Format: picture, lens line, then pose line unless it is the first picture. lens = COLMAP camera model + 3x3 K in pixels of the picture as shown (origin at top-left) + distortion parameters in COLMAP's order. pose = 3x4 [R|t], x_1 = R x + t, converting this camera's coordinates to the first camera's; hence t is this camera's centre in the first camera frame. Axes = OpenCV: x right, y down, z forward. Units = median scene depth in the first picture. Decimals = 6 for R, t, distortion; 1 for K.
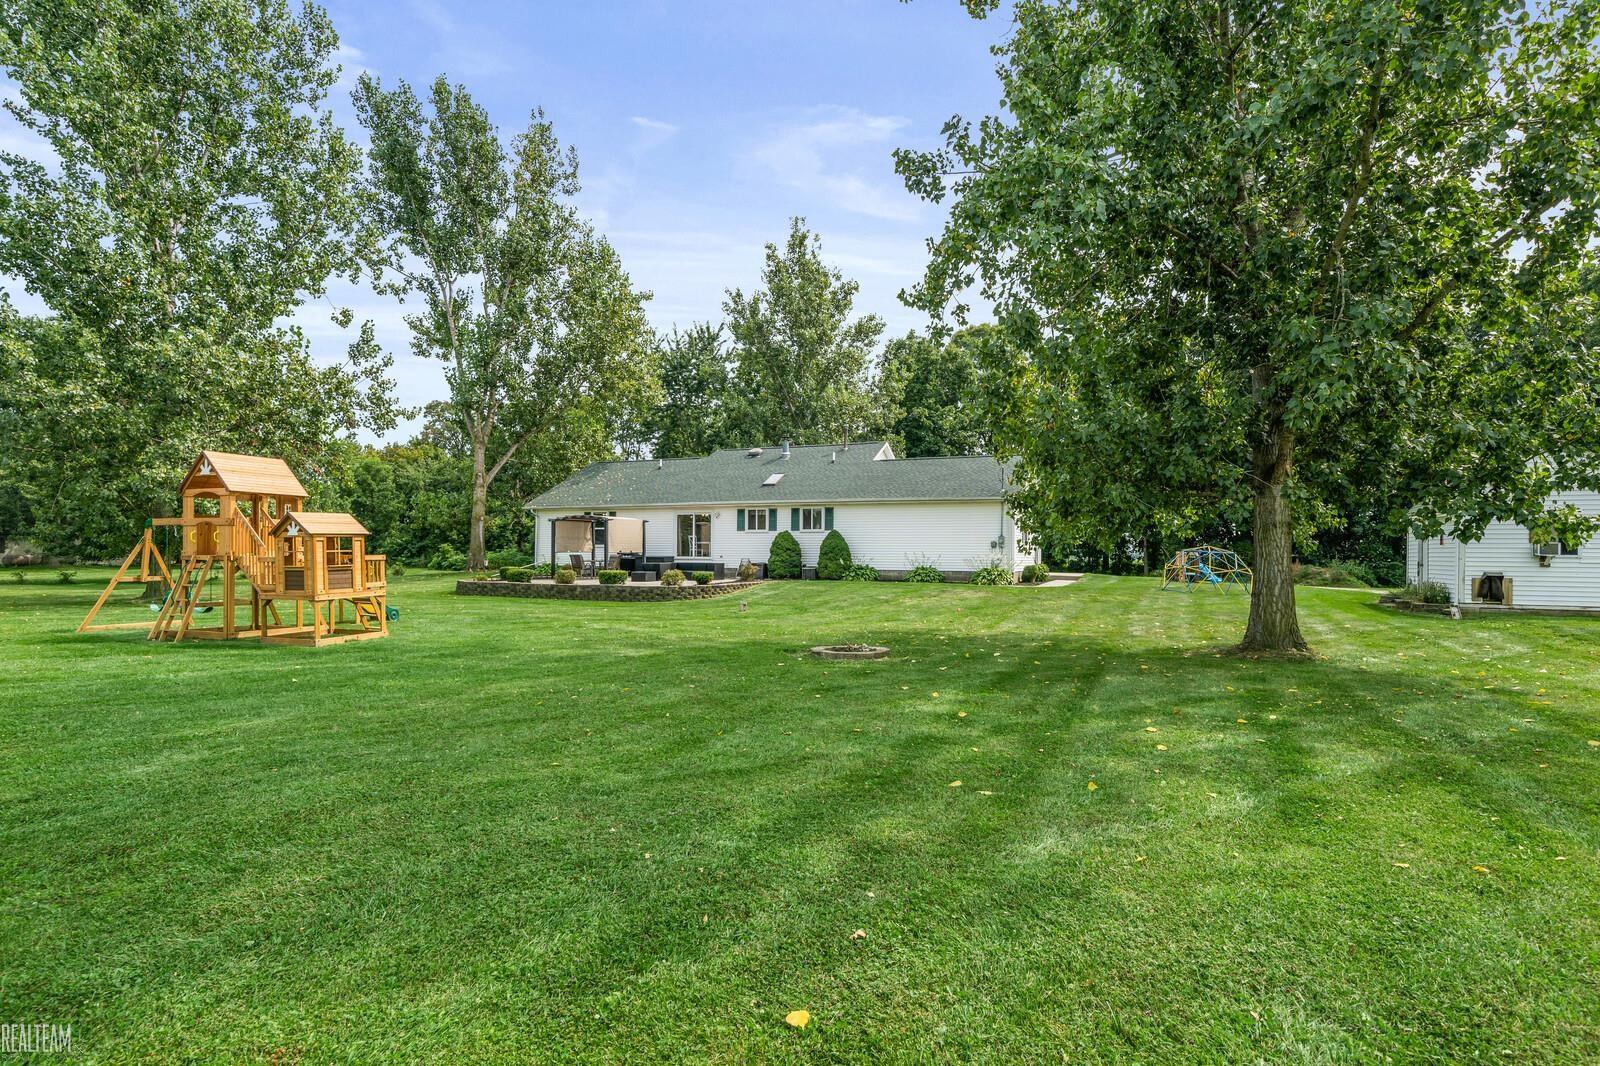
lens RADIAL K [[827.4, 0, 800.0], [0, 827.4, 533.0], [0, 0, 1]] dist [0.000617, 0.000007]
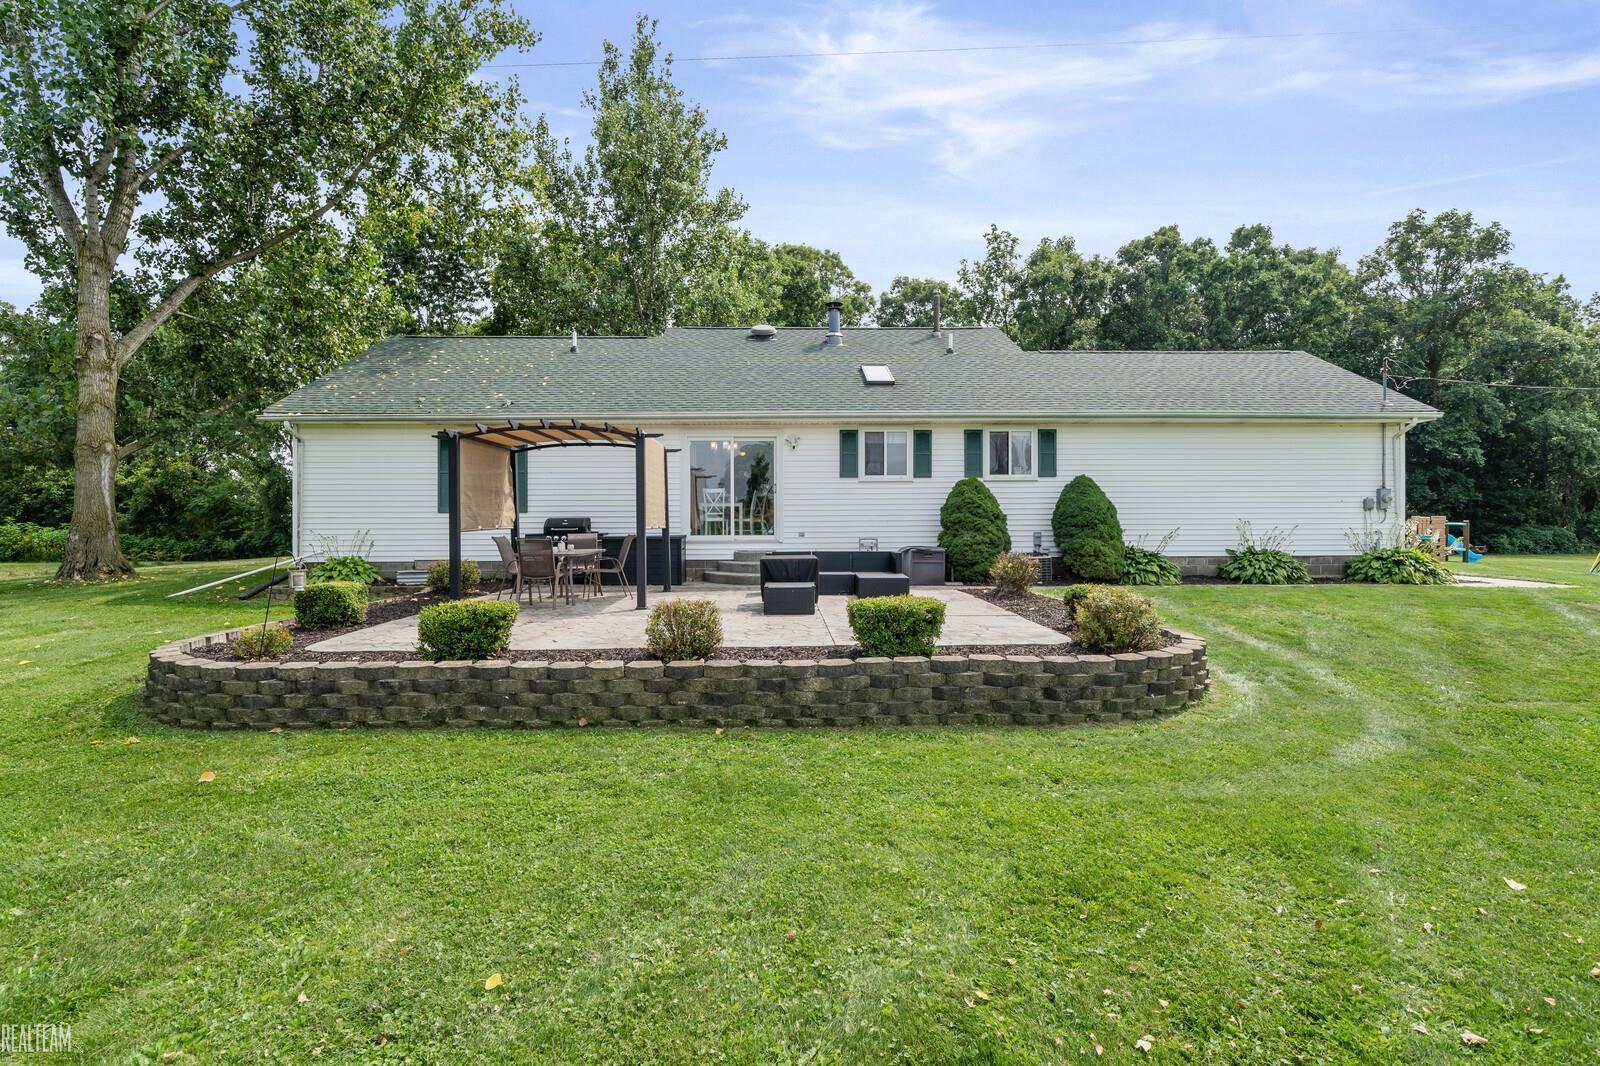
lens RADIAL K [[829.2, 0, 800.0], [0, 829.2, 533.0], [0, 0, 1]] dist [-0.002929, -0.000085]
pose [[0.919725, -0.012974, 0.392349, -0.281522], [-0.002724, 0.999219, 0.039428, 0.010058], [-0.392554, -0.037332, 0.918971, 0.594418]]
